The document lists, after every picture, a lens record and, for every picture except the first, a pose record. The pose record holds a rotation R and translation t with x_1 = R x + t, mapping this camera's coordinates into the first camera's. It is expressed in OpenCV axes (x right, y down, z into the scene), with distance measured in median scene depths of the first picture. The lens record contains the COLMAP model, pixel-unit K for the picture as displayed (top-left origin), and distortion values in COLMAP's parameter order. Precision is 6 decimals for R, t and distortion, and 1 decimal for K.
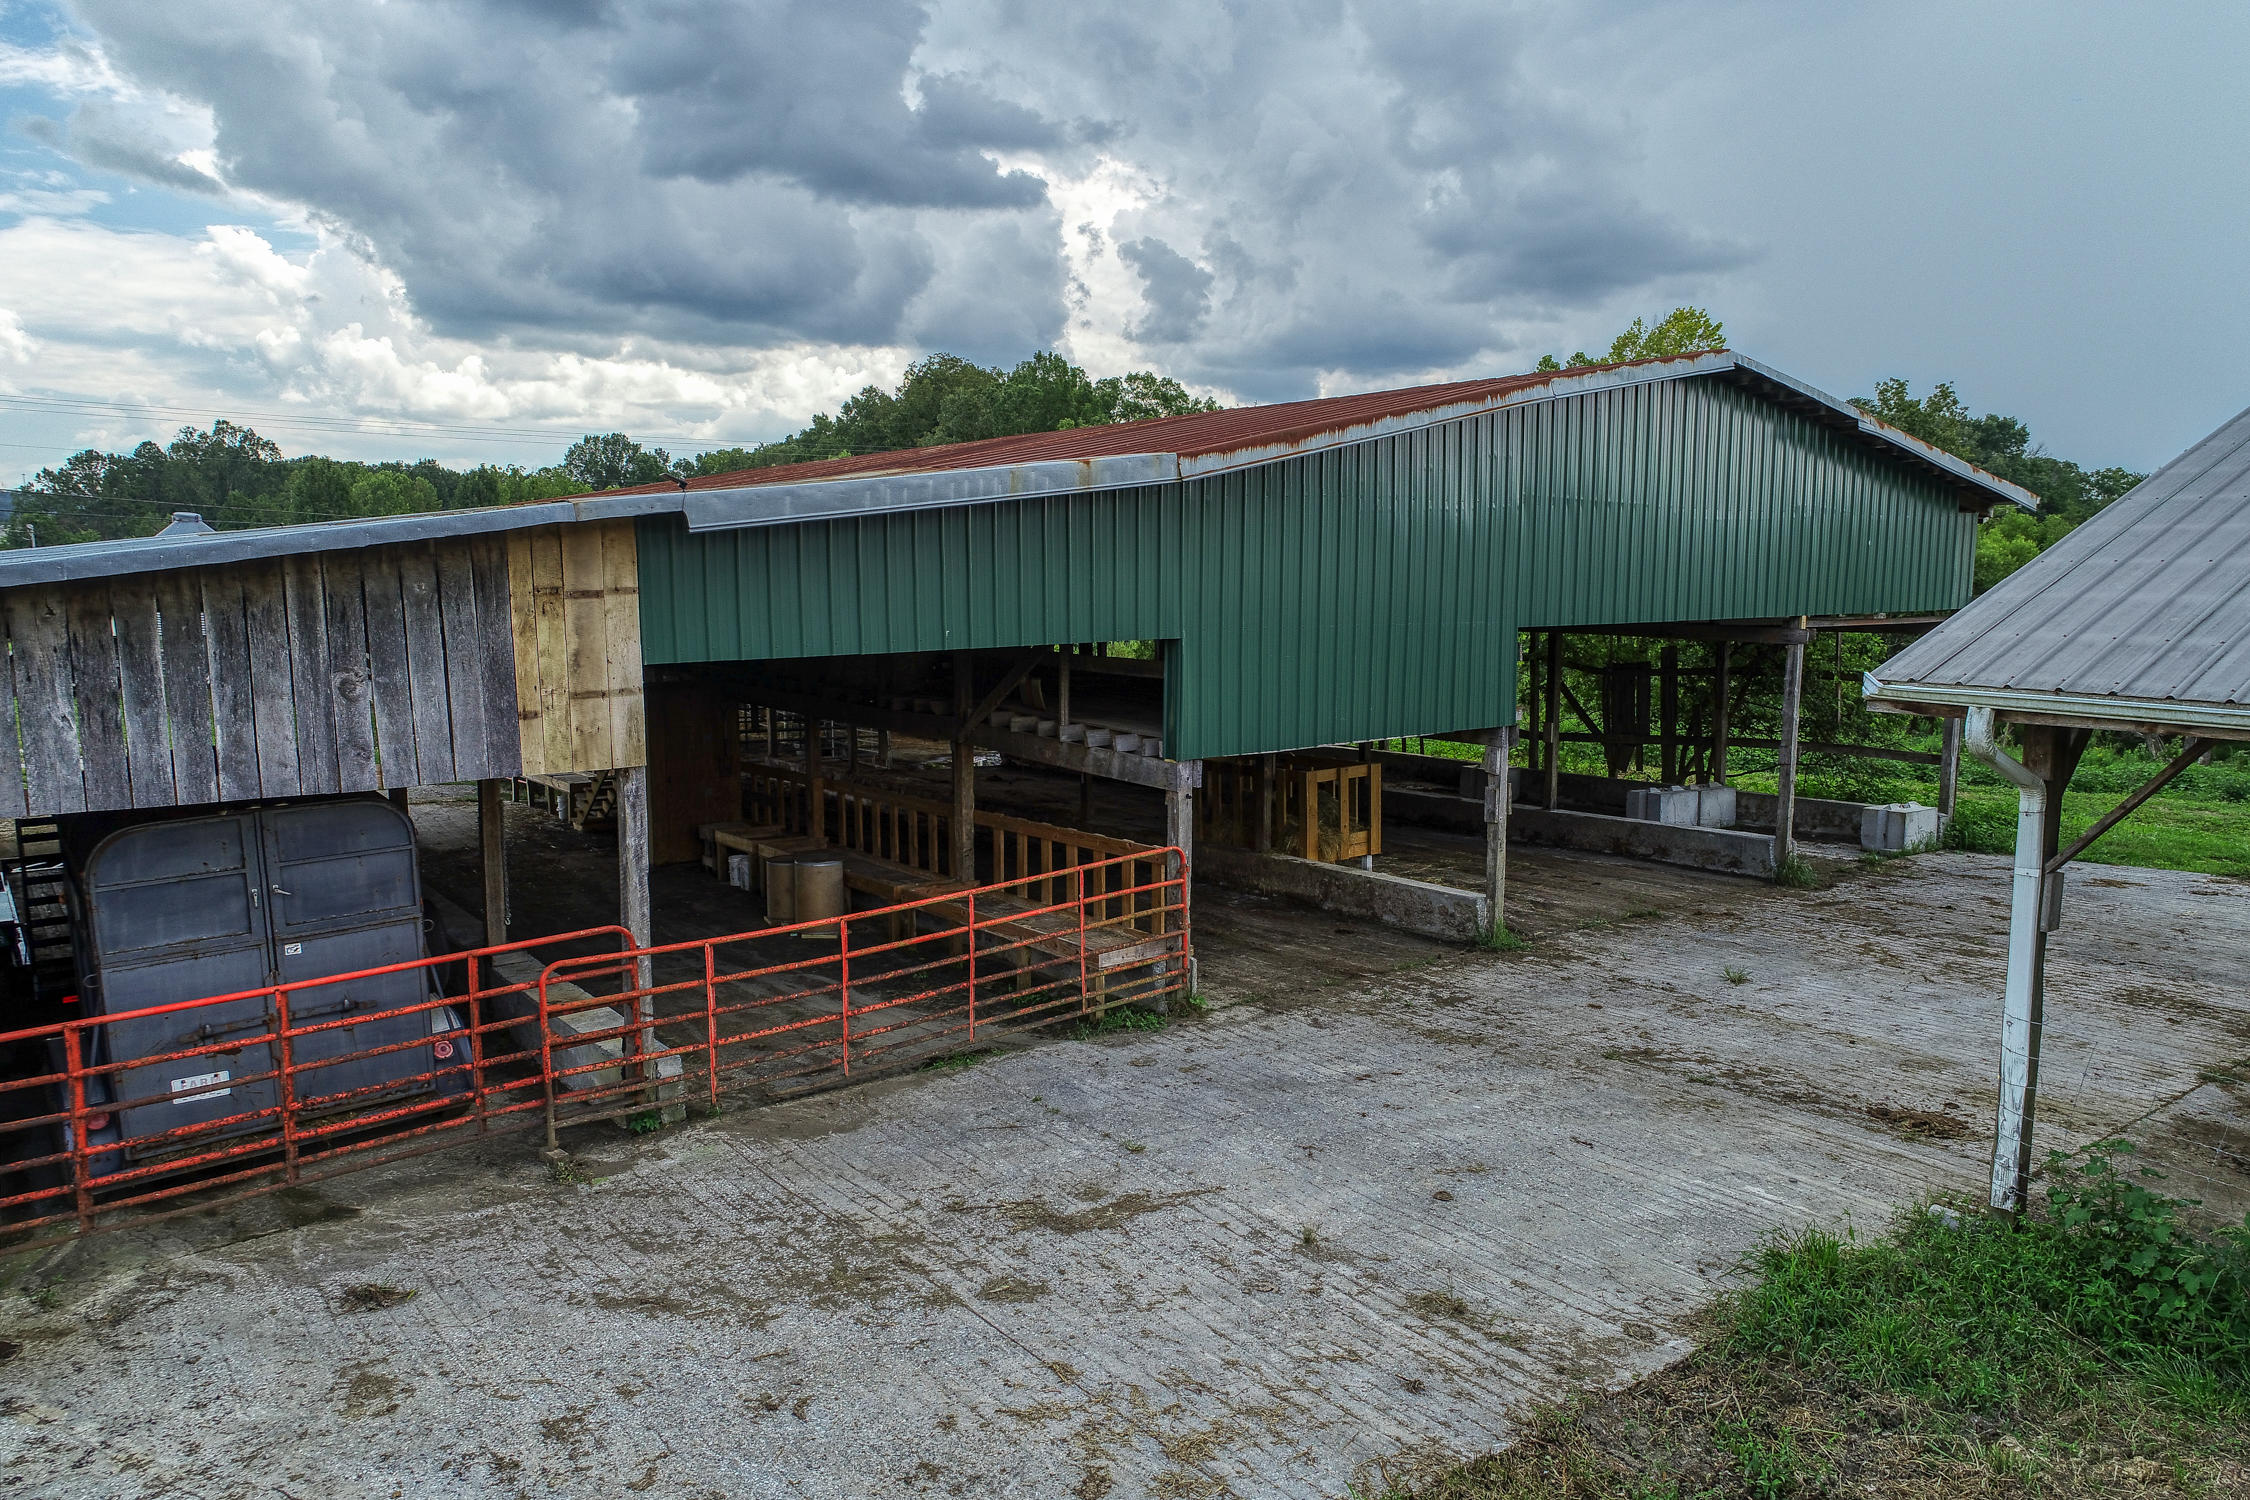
lens RADIAL K [[1516.2, 0, 1128.0], [0, 1516.2, 756.4], [0, 0, 1]] dist [0.004565, -0.005943]
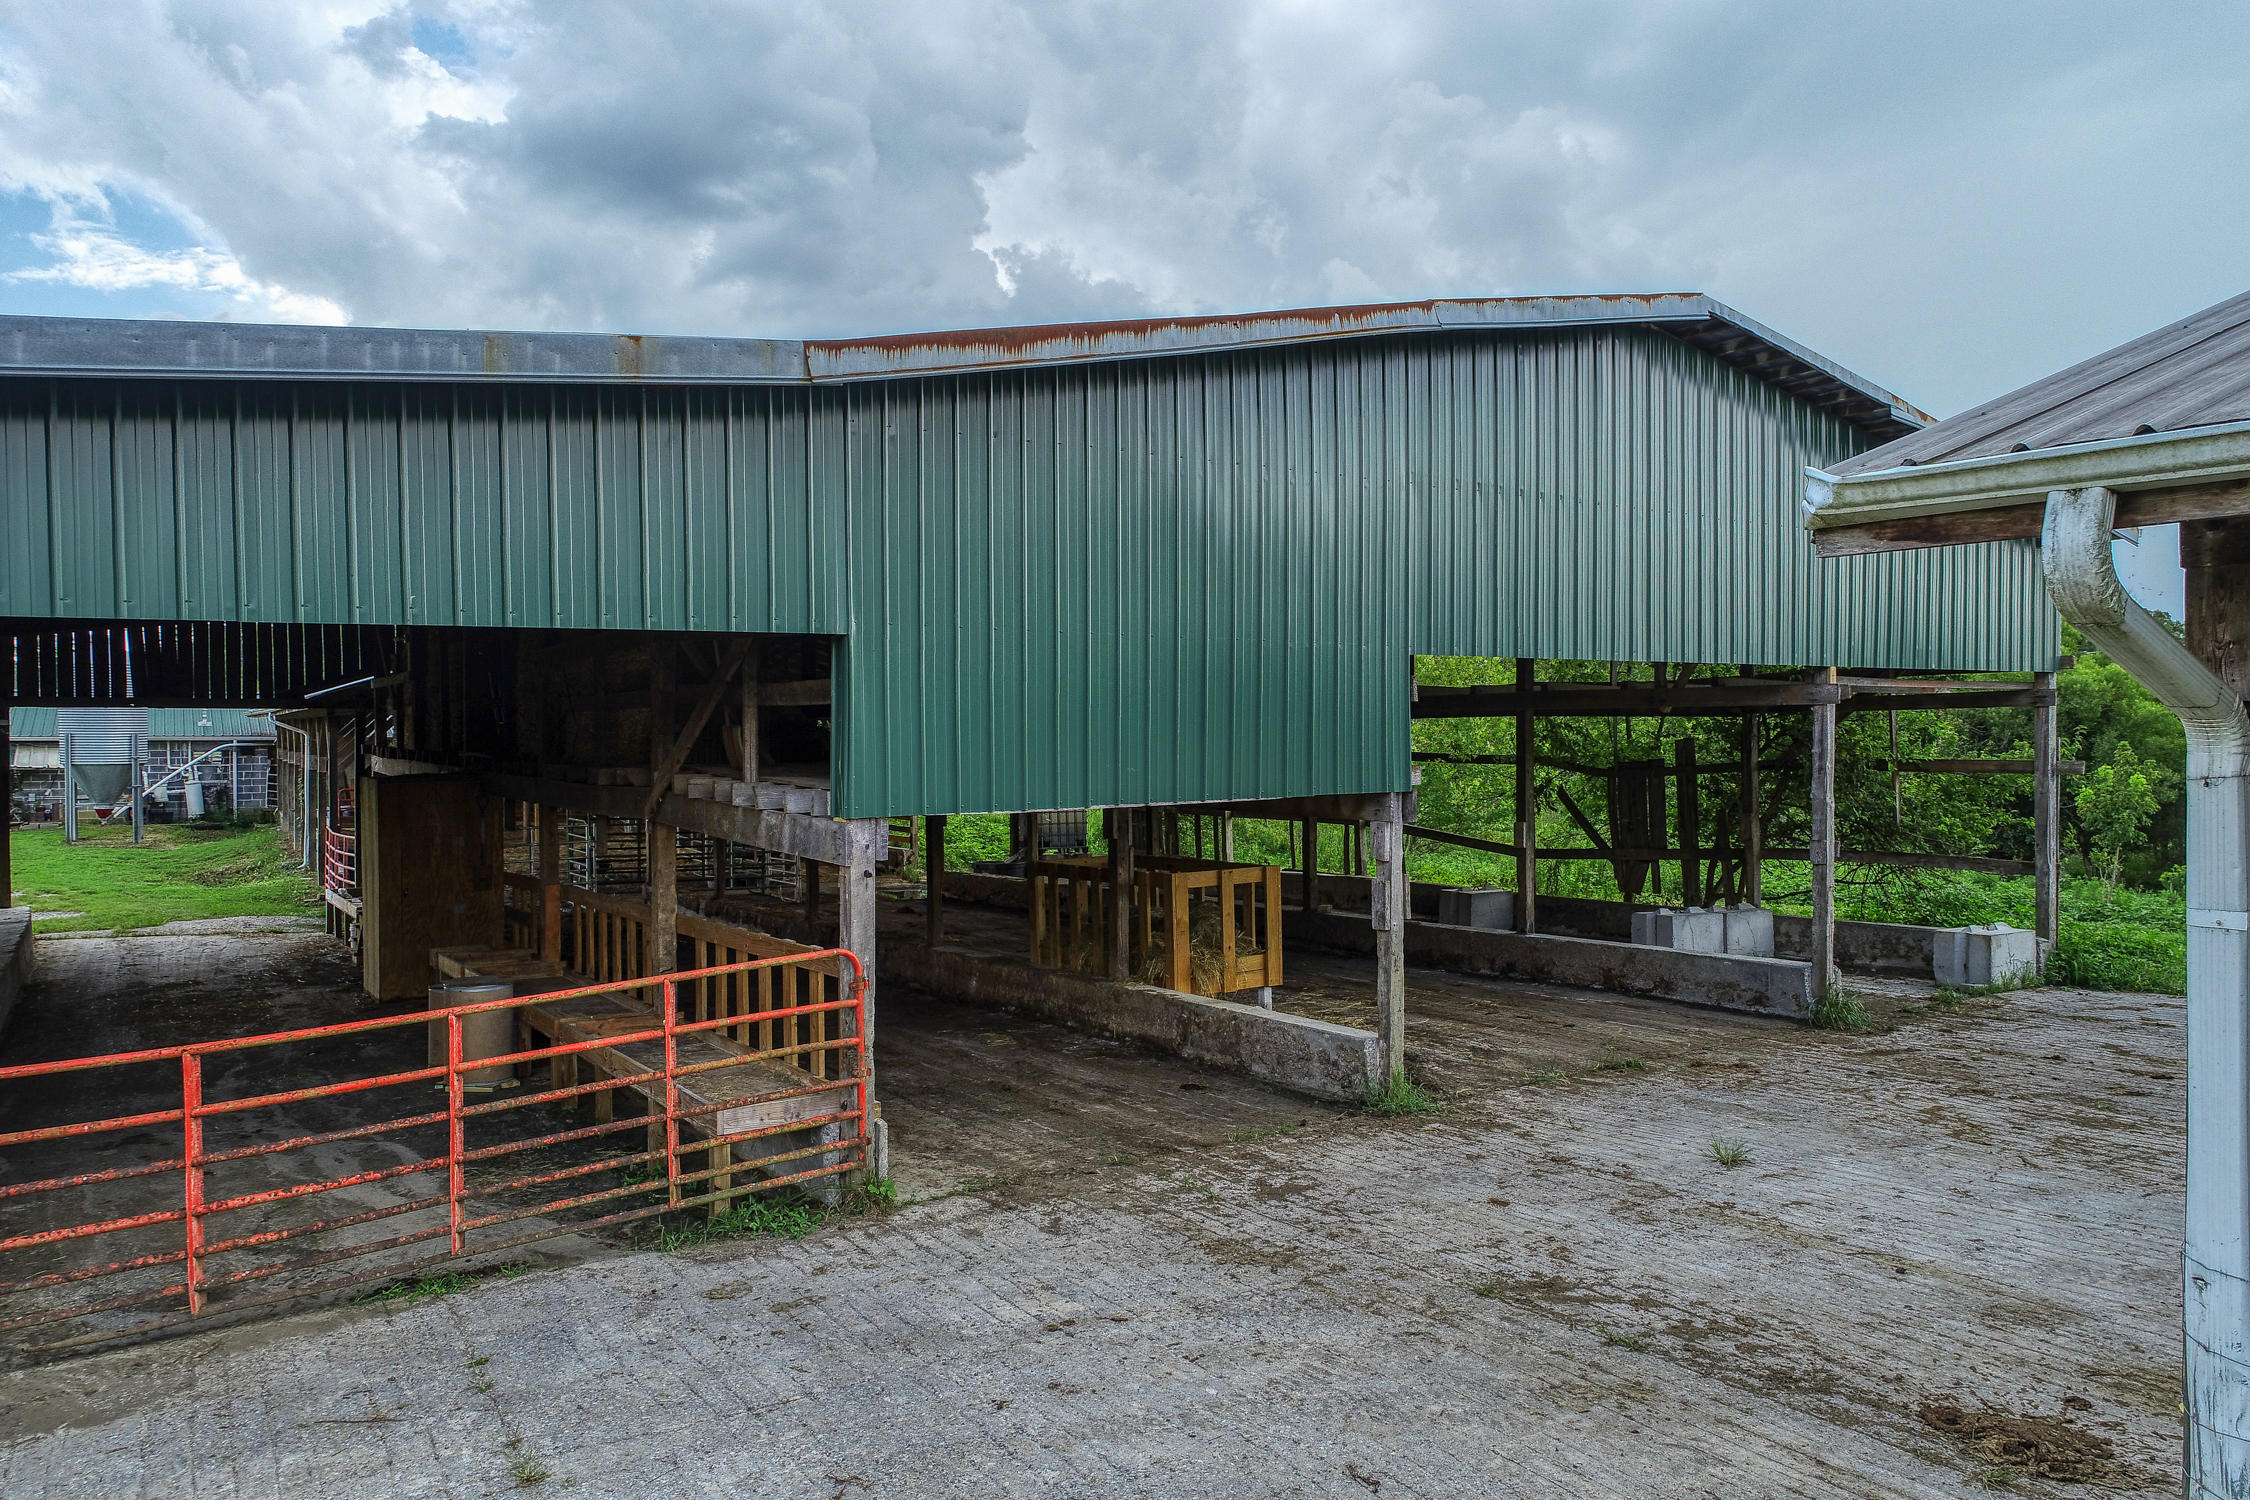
lens RADIAL K [[1516.2, 0, 1123.0], [0, 1516.2, 751.8], [0, 0, 1]] dist [0.004565, -0.005943]
pose [[0.998674, -0.005935, -0.051142, 0.168788], [0.000277, 0.993938, -0.109939, 0.041969], [0.051485, 0.109779, 0.992622, 0.305444]]
